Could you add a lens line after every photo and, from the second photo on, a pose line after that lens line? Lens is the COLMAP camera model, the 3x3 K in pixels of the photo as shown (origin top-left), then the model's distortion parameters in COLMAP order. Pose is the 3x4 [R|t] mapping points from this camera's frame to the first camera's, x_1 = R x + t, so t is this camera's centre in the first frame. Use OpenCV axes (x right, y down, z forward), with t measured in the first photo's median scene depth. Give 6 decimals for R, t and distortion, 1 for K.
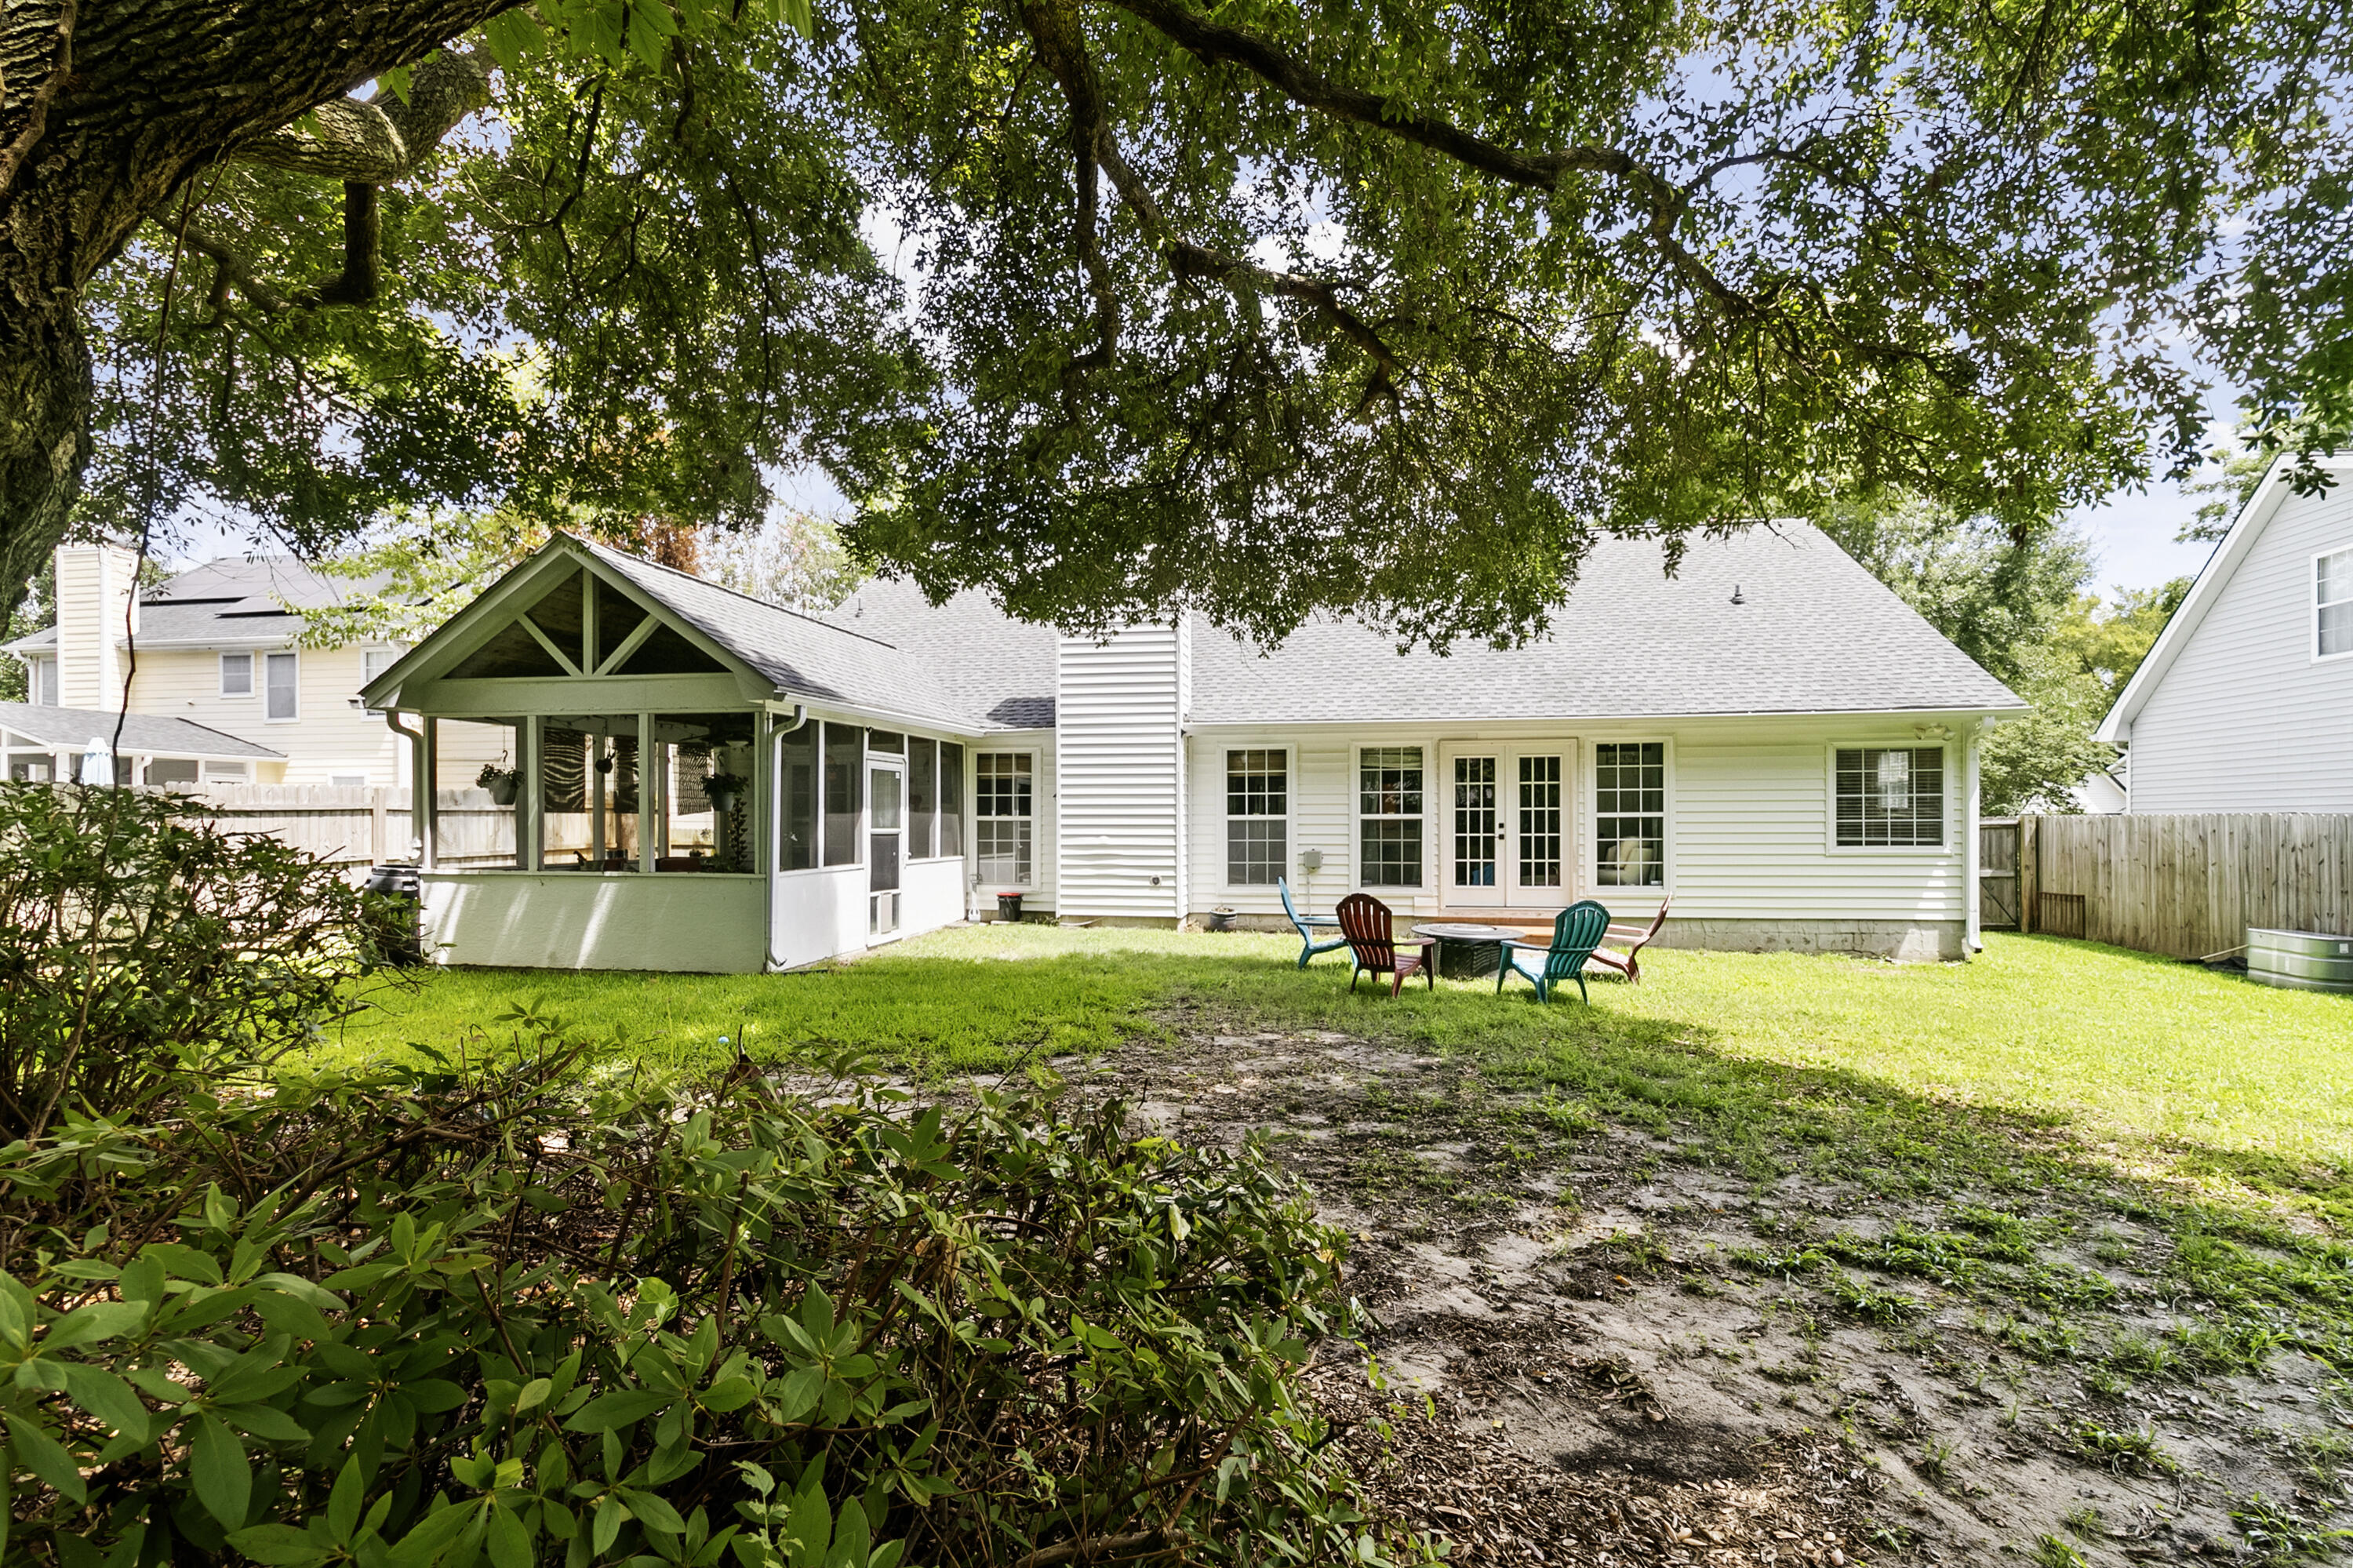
lens RADIAL K [[1103.2, 0, 1175.6], [0, 1103.2, 805.8], [0, 0, 1]] dist [0.001218, 0.001258]
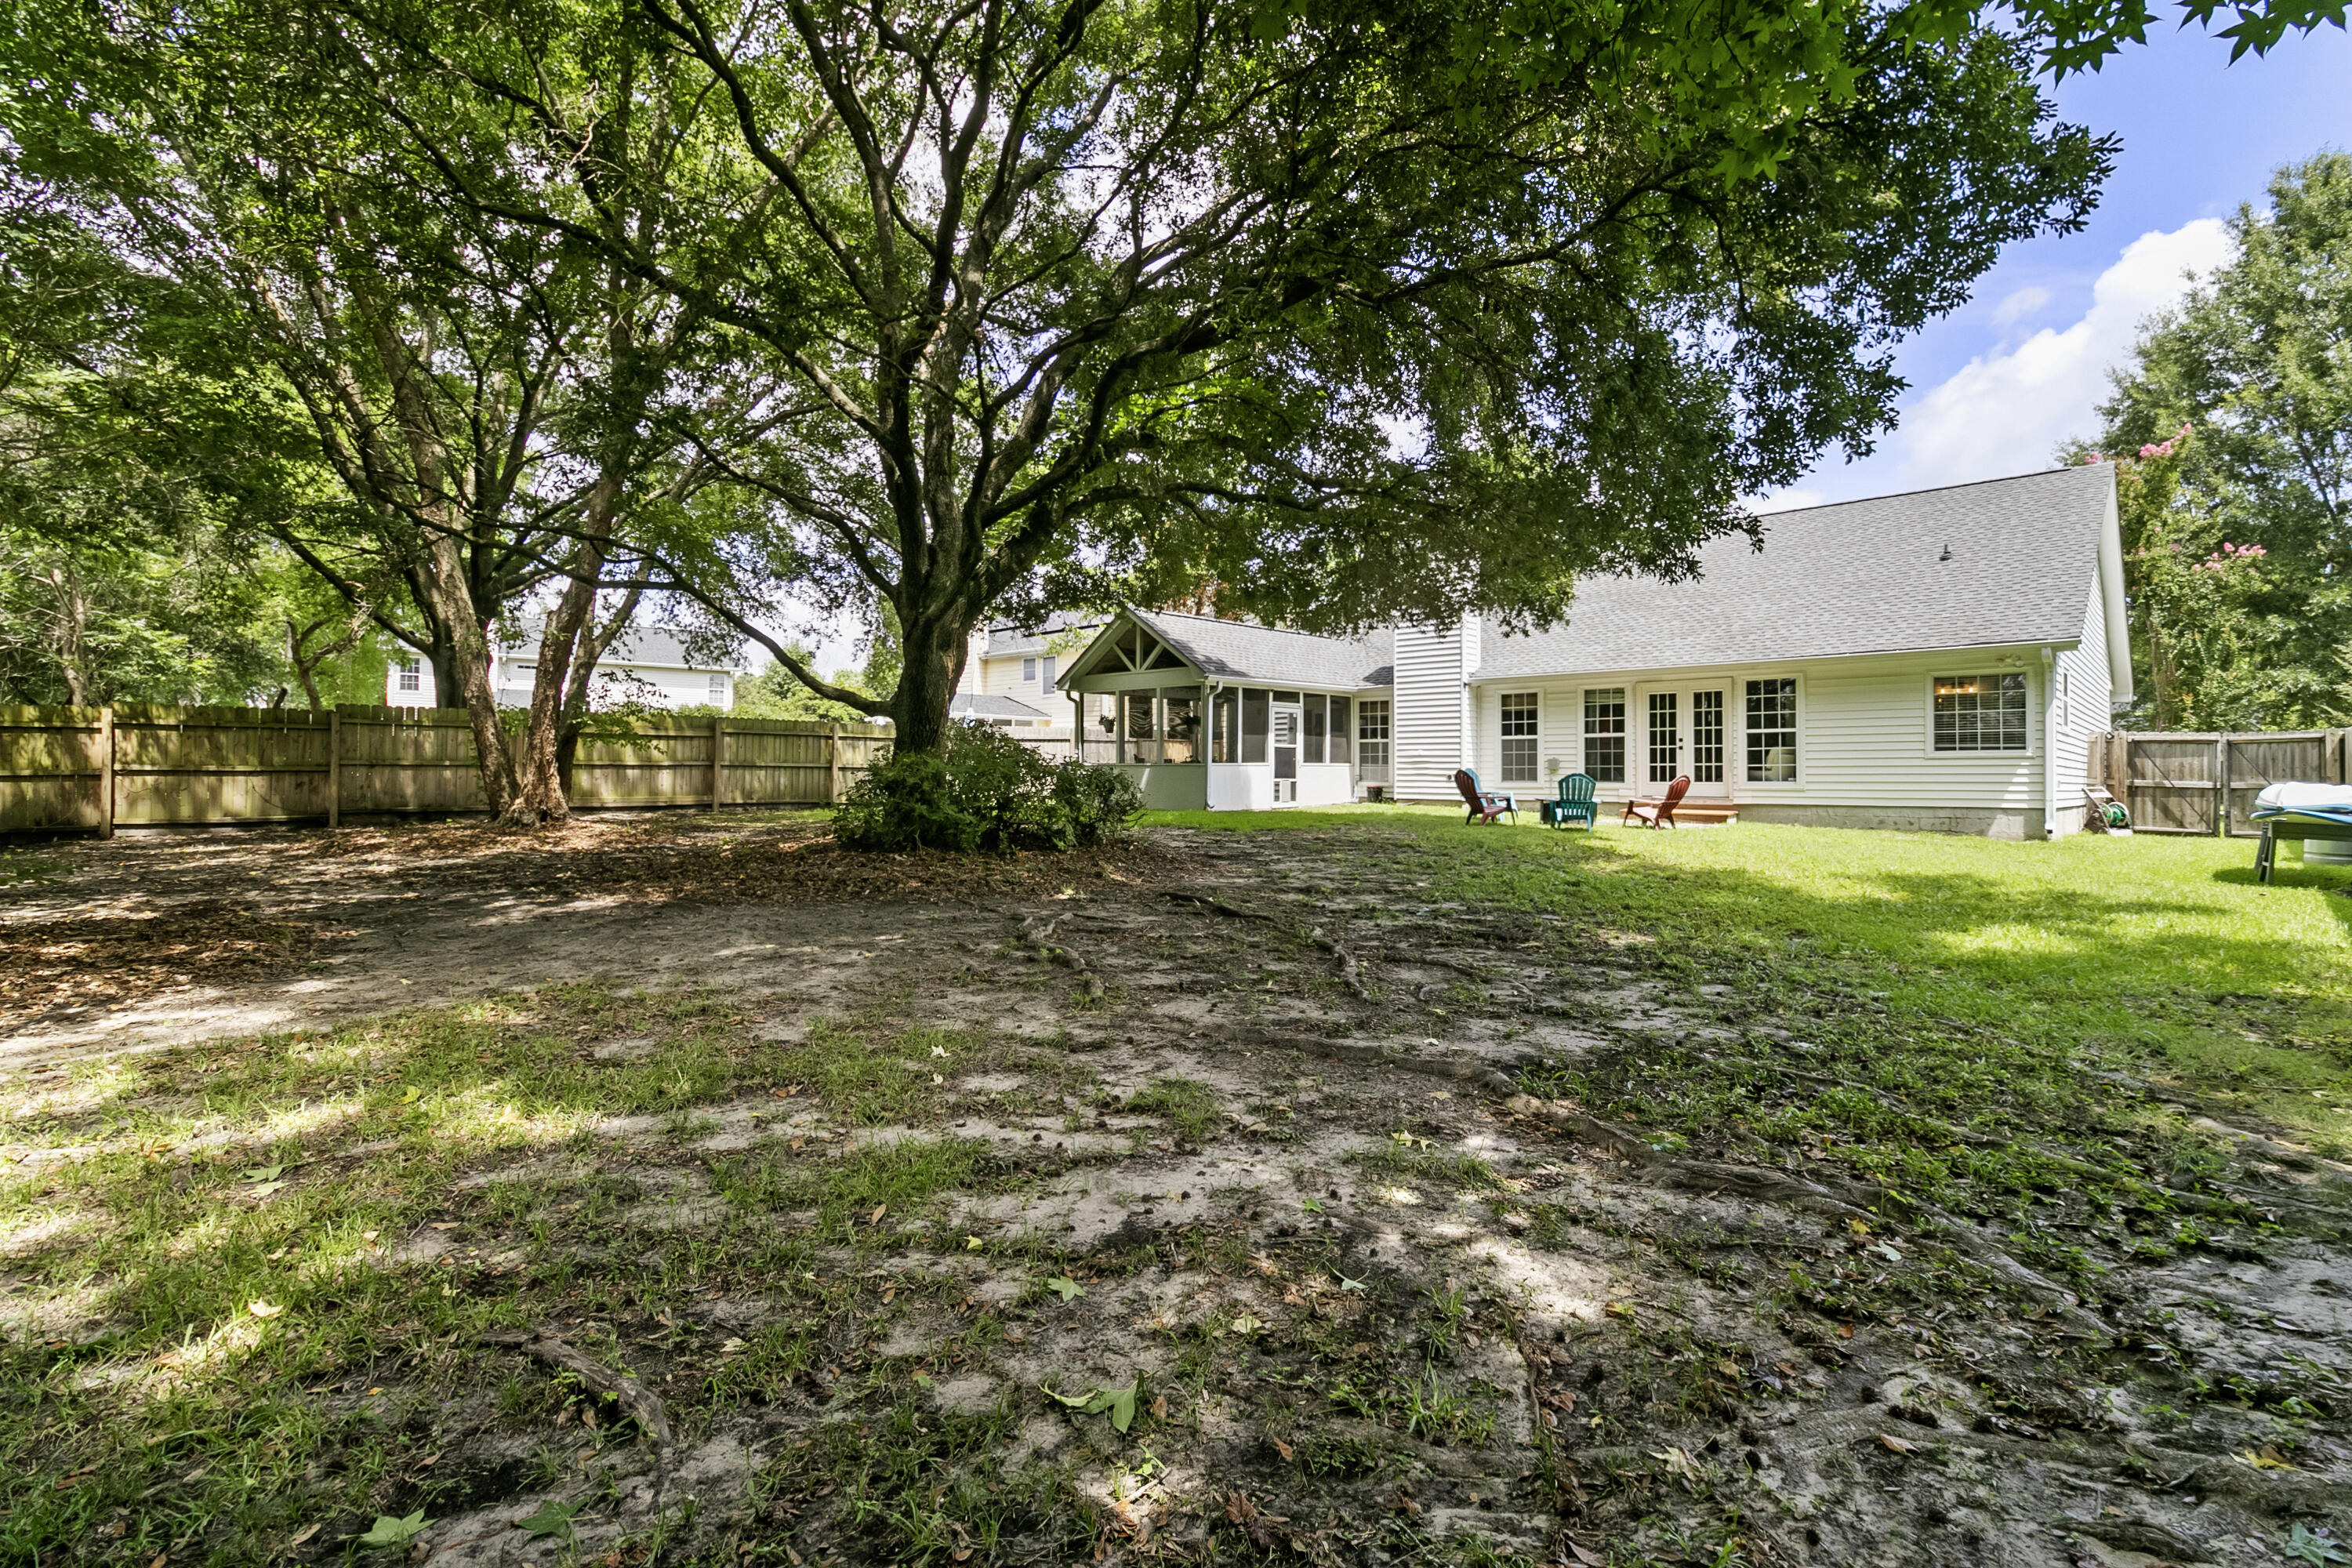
lens RADIAL K [[1102.7, 0, 1173.8], [0, 1102.7, 775.5], [0, 0, 1]] dist [0.001218, 0.001258]
pose [[0.830503, 0.005055, -0.556991, 0.559024], [0.003125, 0.999901, 0.013735, 0.043380], [0.557005, -0.013147, 0.830405, -0.577998]]
